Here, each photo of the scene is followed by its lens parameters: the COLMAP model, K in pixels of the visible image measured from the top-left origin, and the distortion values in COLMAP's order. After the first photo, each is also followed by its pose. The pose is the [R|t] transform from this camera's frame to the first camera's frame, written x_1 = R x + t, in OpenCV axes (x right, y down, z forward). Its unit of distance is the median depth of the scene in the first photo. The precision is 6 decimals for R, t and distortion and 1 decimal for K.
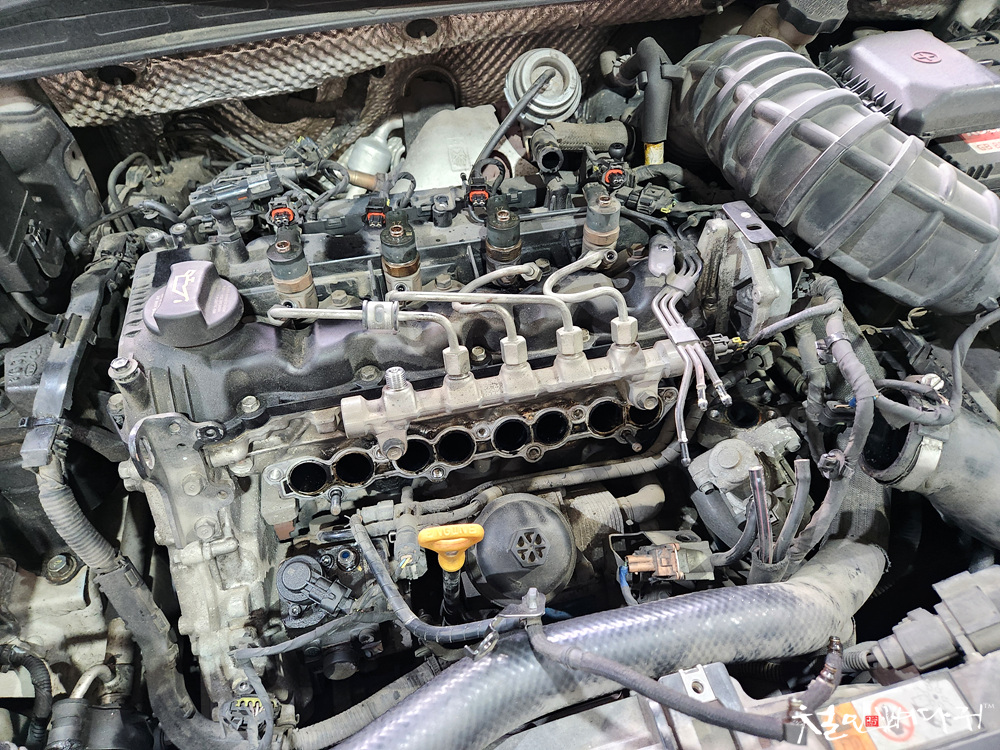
lens RADIAL K [[669.6, 0, 500.0], [0, 669.6, 375.0], [0, 0, 1]] dist [0.054369, -0.050276]
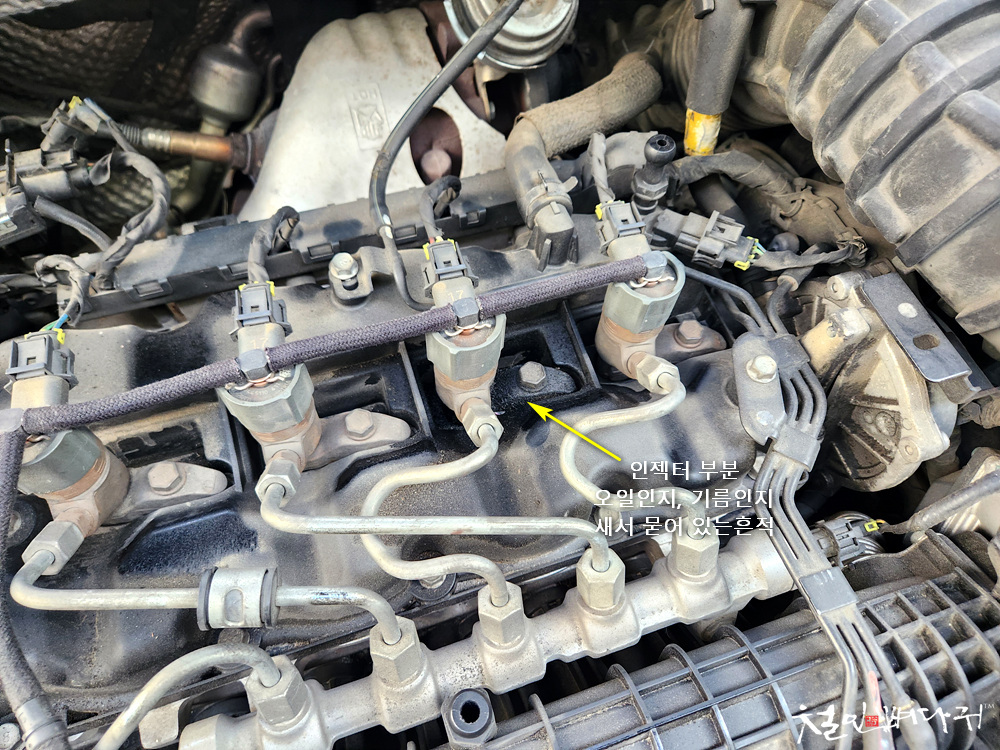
lens RADIAL K [[643.9, 0, 500.0], [0, 643.9, 375.0], [0, 0, 1]] dist [0.043281, -0.047928]
pose [[0.993573, -0.059576, 0.096249, -0.018735], [0.032072, 0.963611, 0.265377, -0.306150], [-0.108557, -0.260585, 0.959328, 0.465409]]
